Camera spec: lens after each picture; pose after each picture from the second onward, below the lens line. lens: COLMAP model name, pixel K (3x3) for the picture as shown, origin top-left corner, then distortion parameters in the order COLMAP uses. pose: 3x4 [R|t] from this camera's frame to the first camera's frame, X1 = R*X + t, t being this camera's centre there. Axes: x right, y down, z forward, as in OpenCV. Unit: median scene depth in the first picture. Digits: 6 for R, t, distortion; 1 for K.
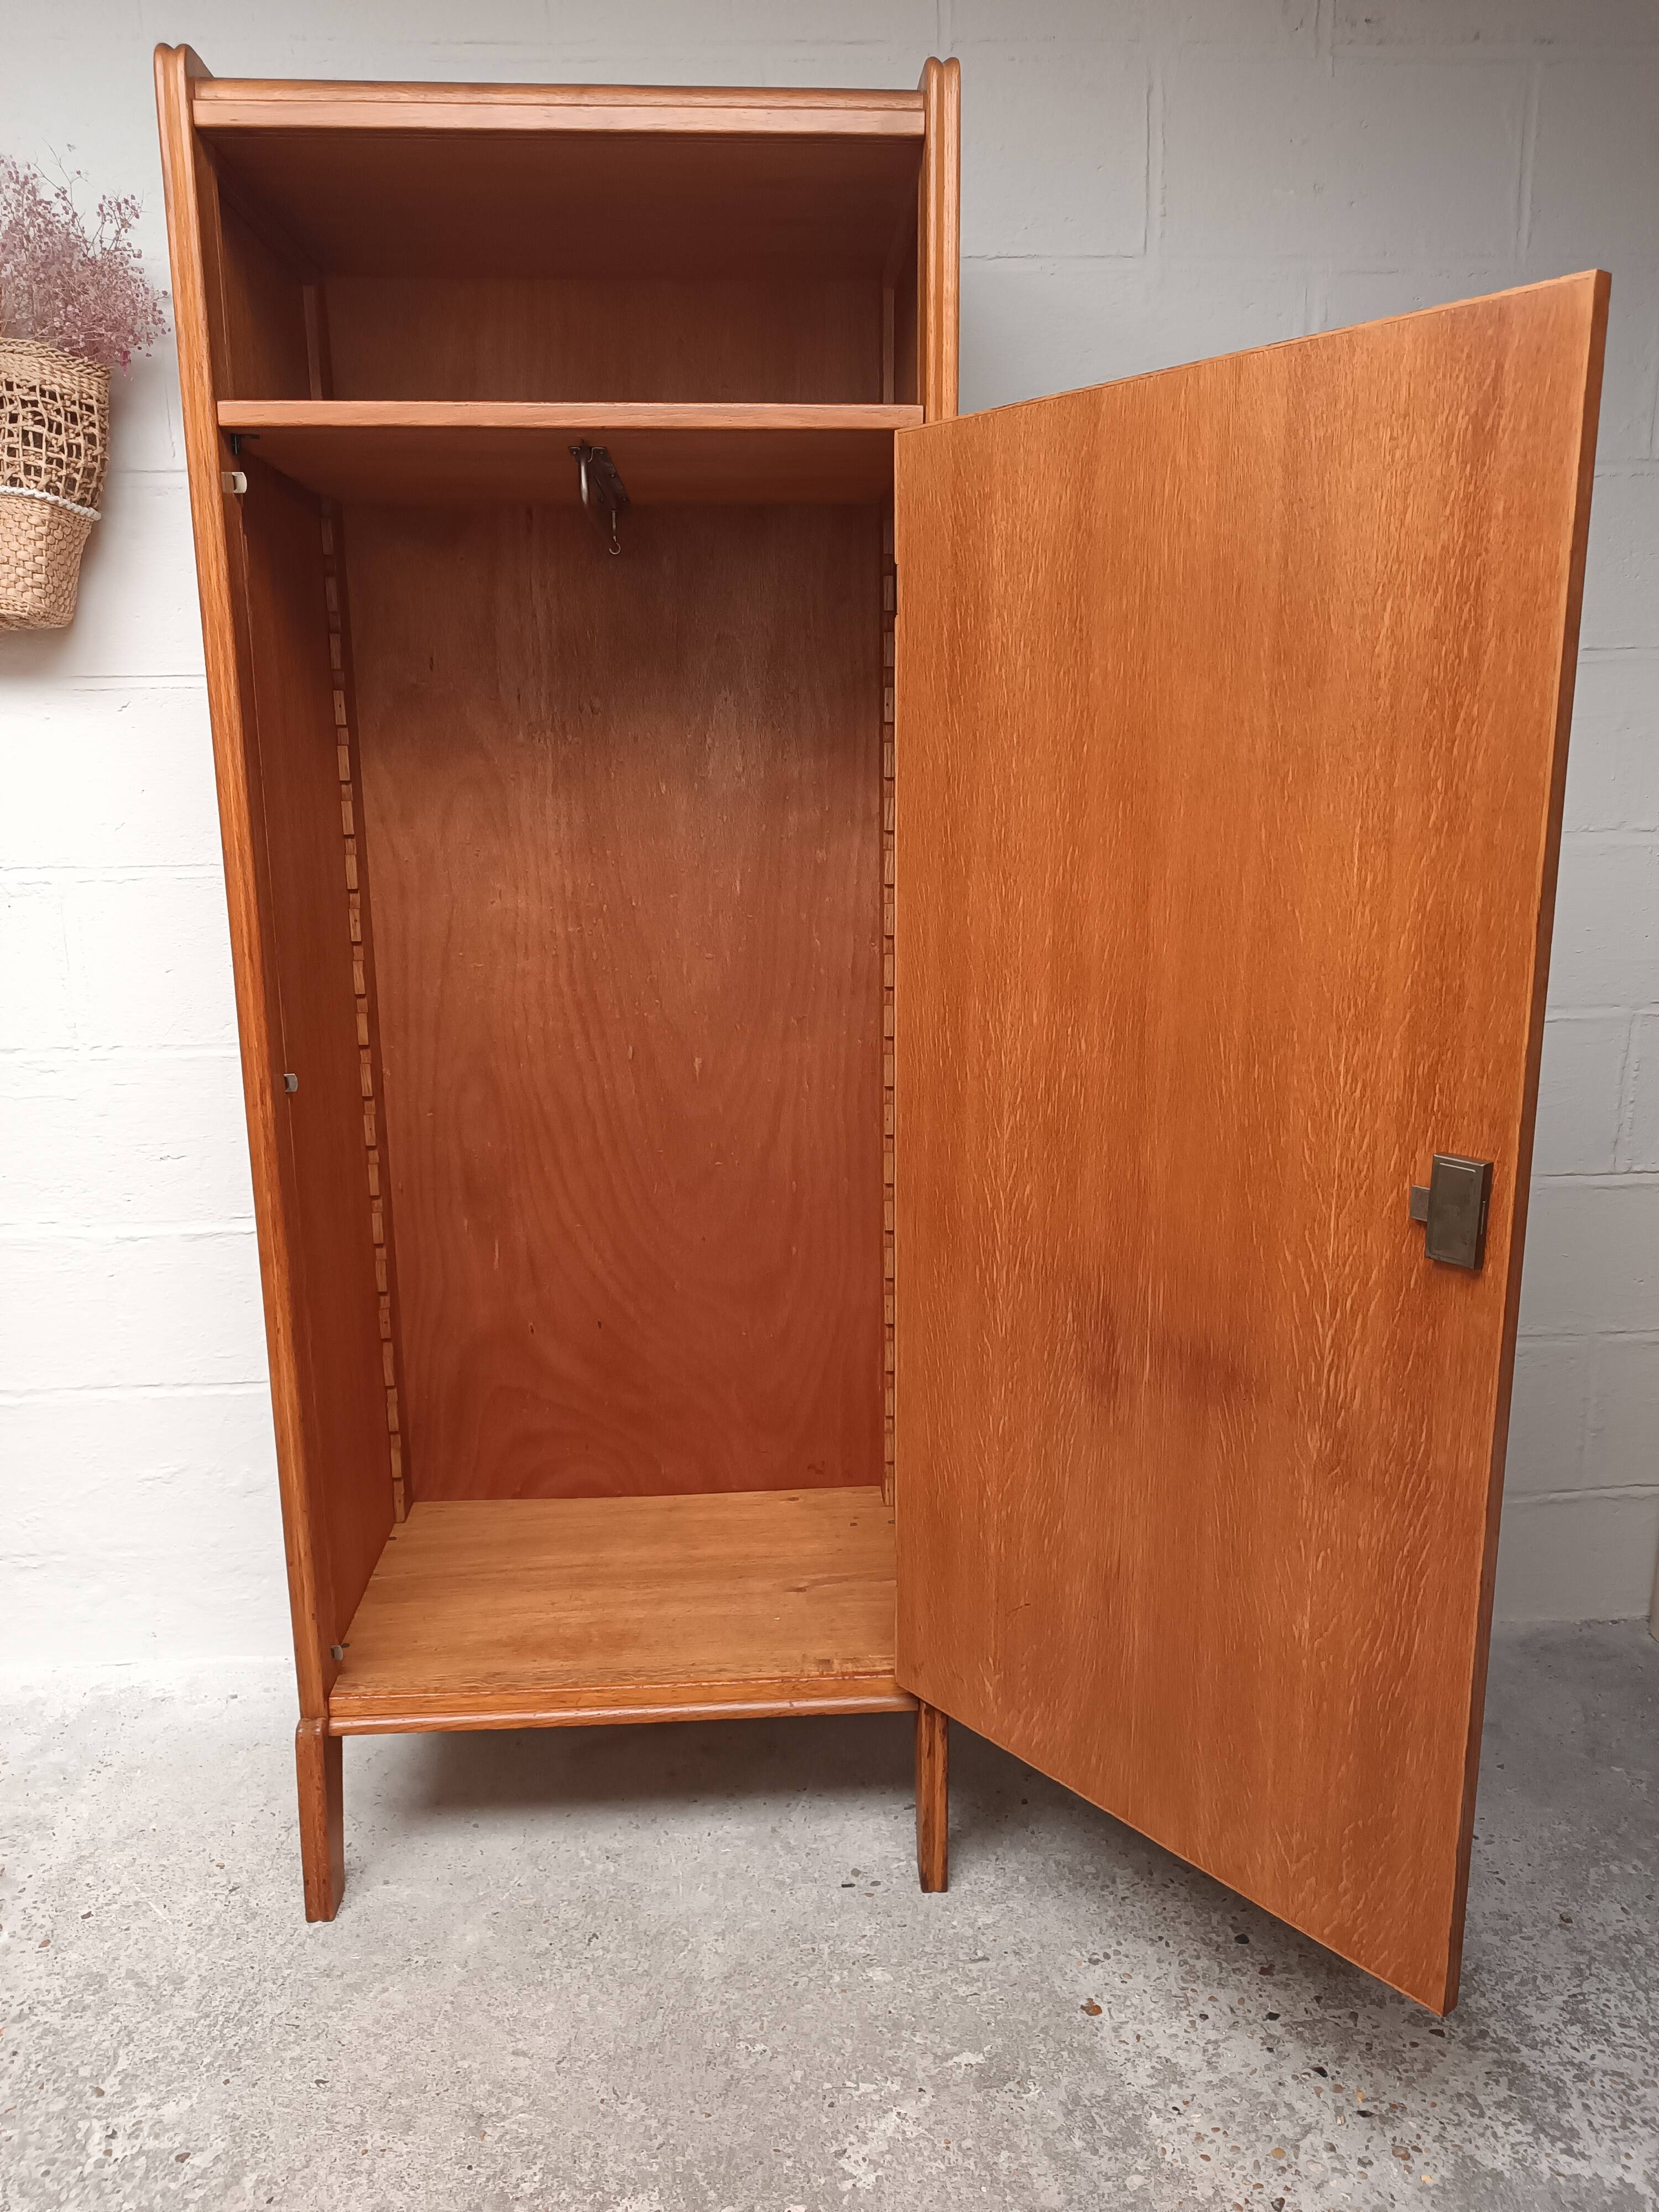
lens RADIAL K [[1600.0, 0, 830.2], [0, 1600.0, 1107.8], [0, 0, 1]] dist [0.023789, -0.031715]
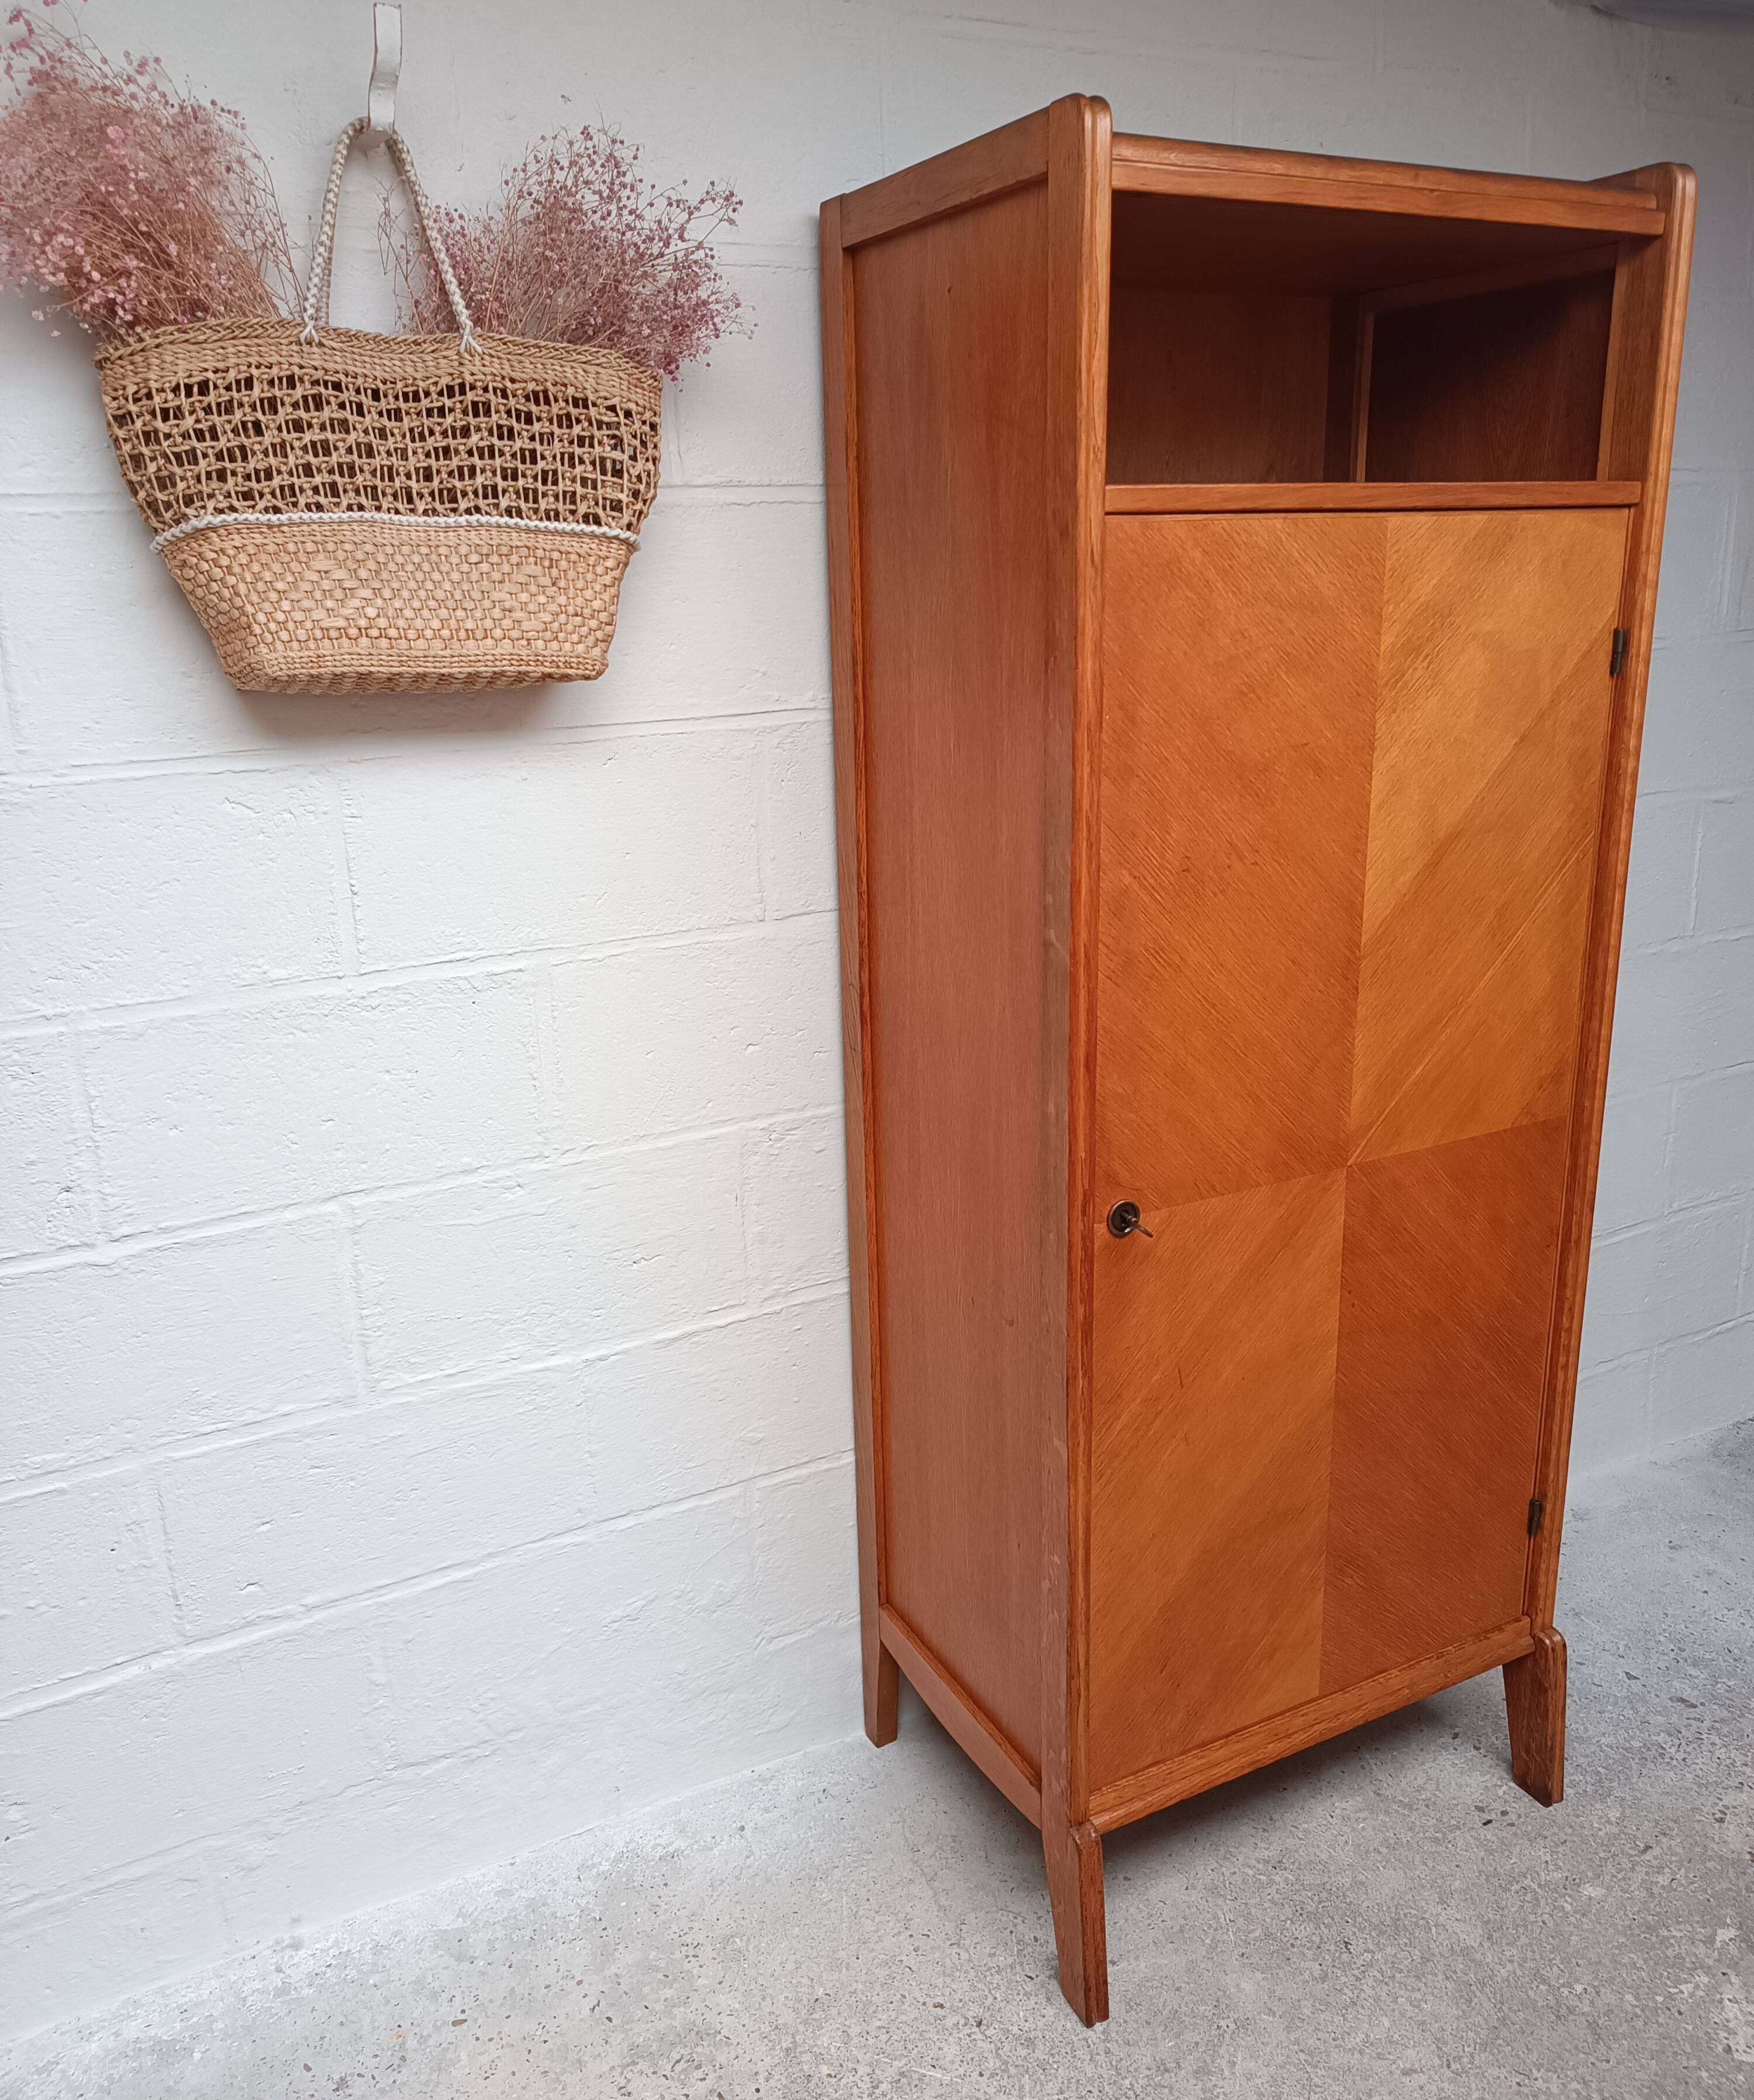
lens RADIAL K [[1681.4, 0, 877.3], [0, 1681.4, 1025.4], [0, 0, 1]] dist [0.022228, -0.018350]
pose [[0.913618, -0.122199, 0.387776, -0.746940], [0.102273, 0.992169, 0.071700, -0.175528], [-0.393501, -0.025848, 0.918961, 0.126030]]
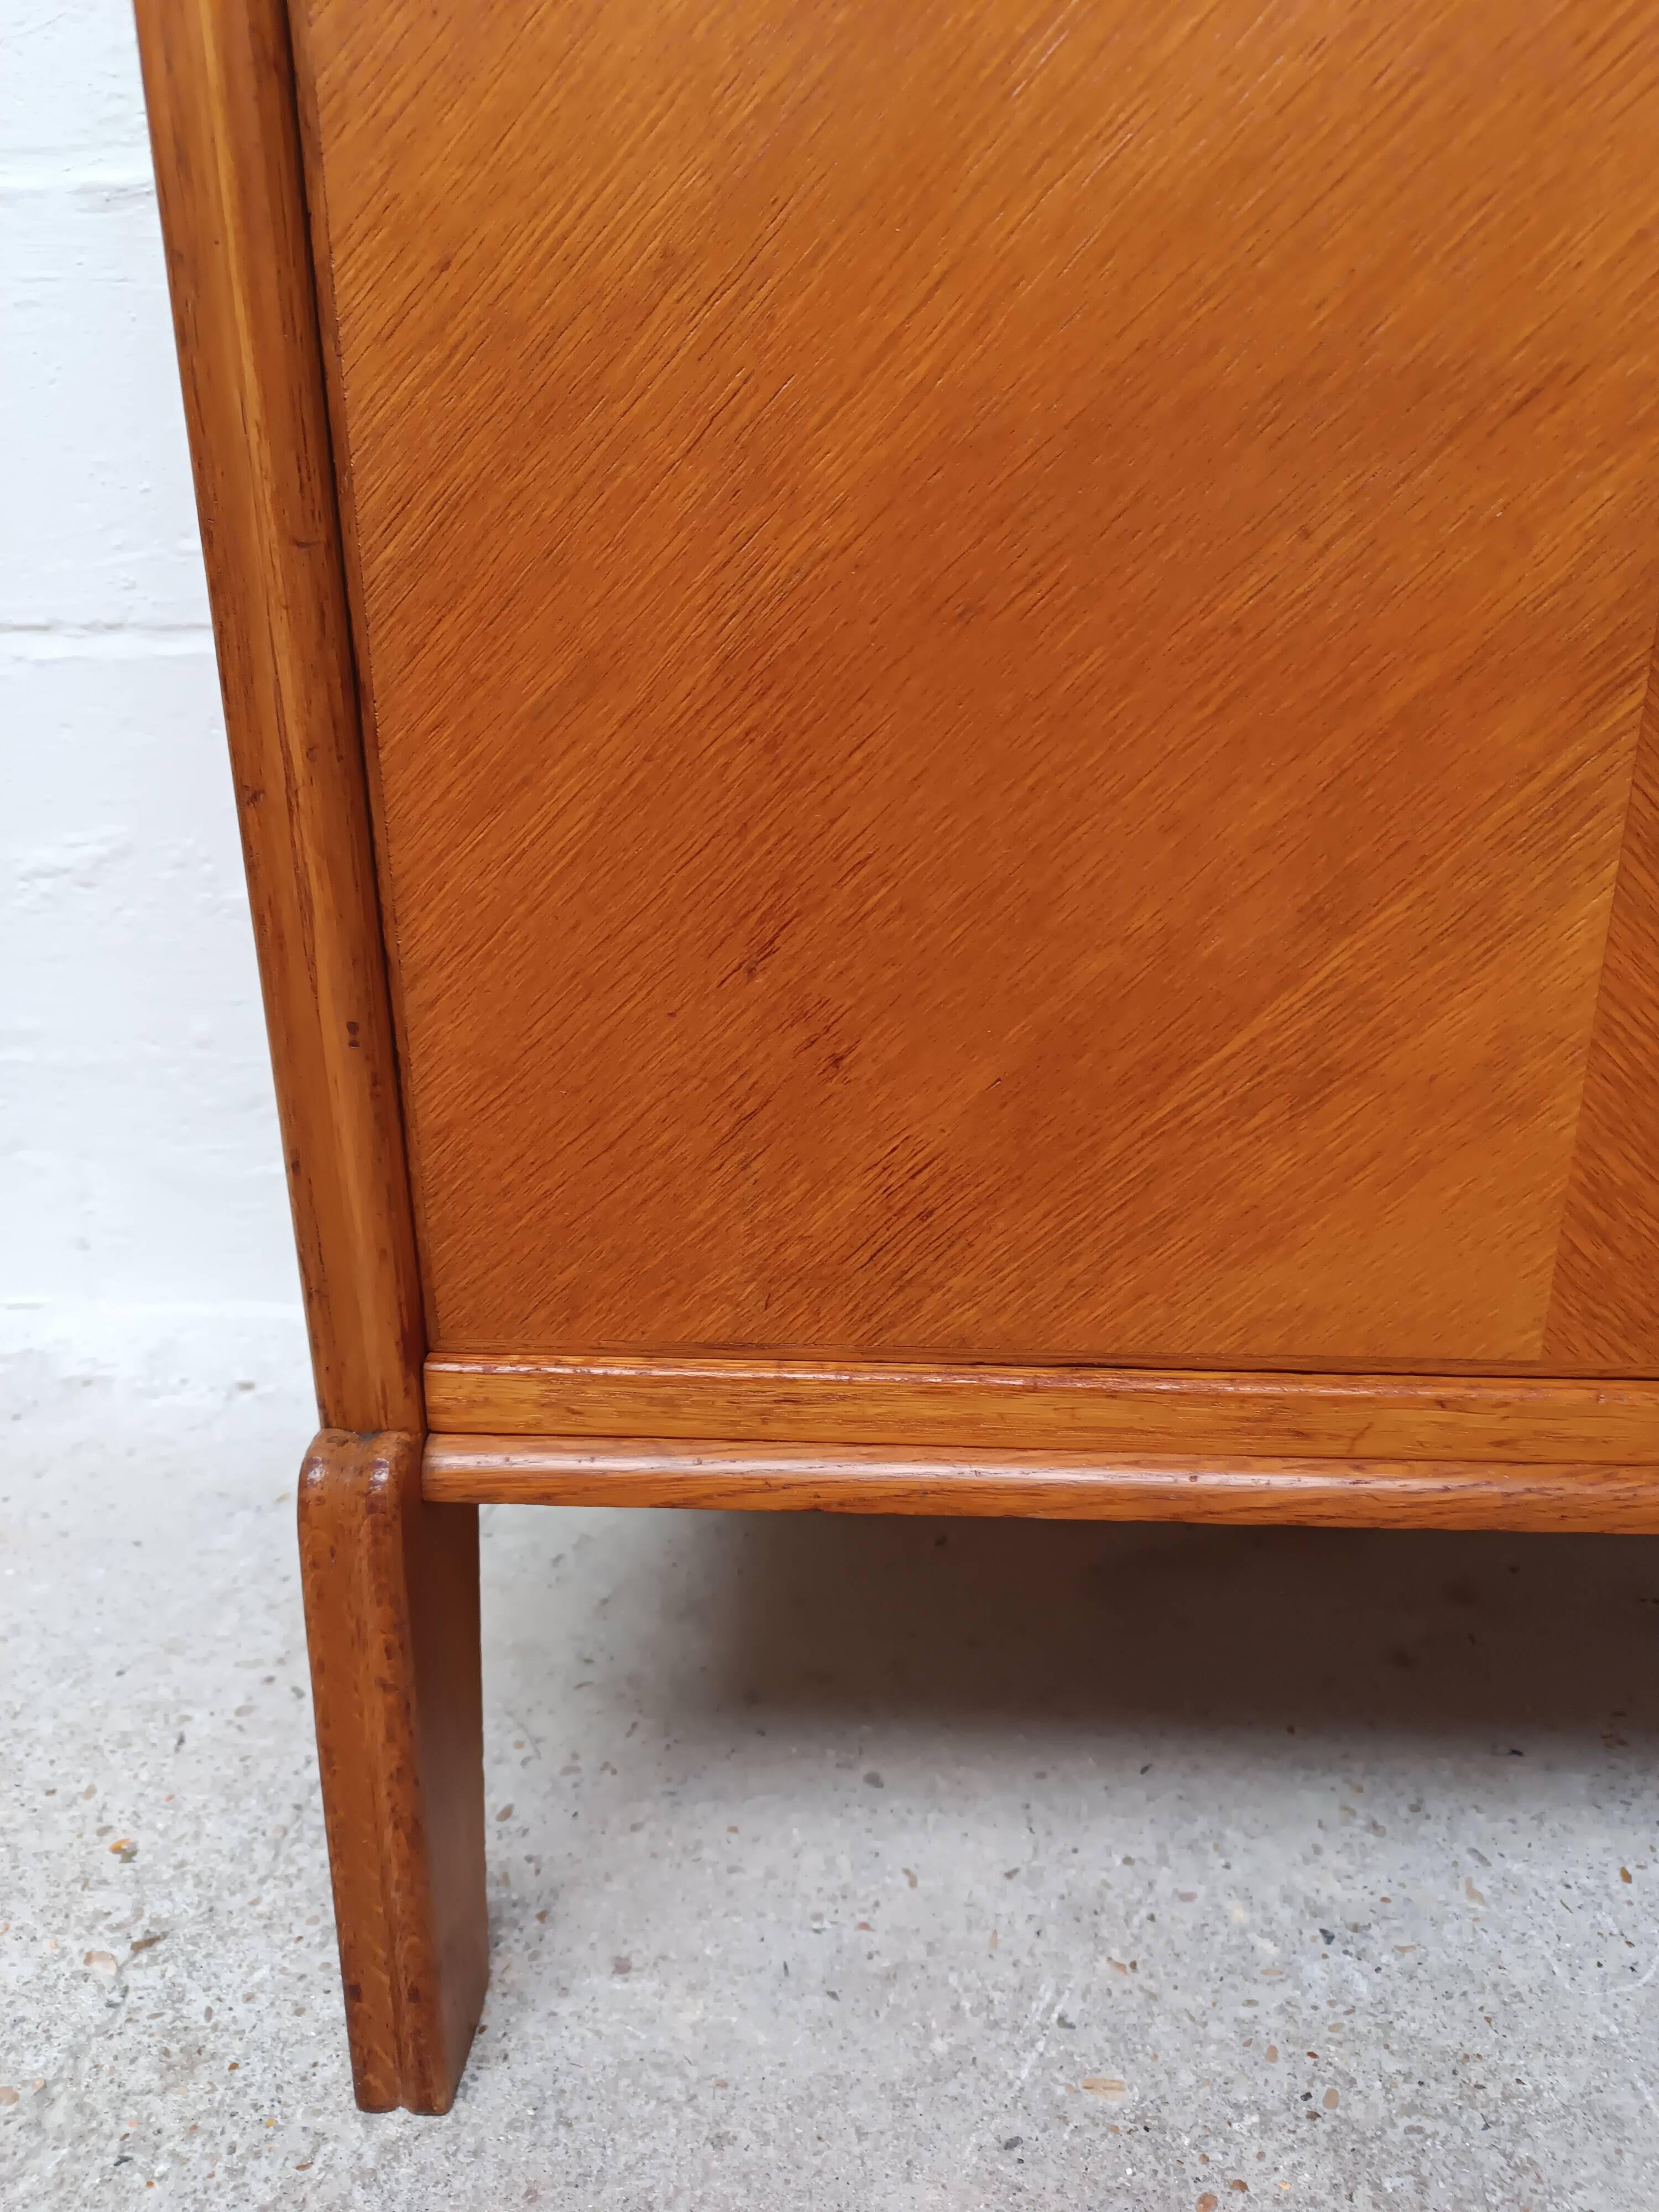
lens RADIAL K [[1600.0, 0, 827.6], [0, 1600.0, 1117.9], [0, 0, 1]] dist [0.023789, -0.031715]
pose [[0.994014, 0.041192, -0.101193, -0.215486], [-0.027219, 0.990366, 0.135774, 0.282678], [0.105811, -0.132206, 0.985558, 0.732602]]
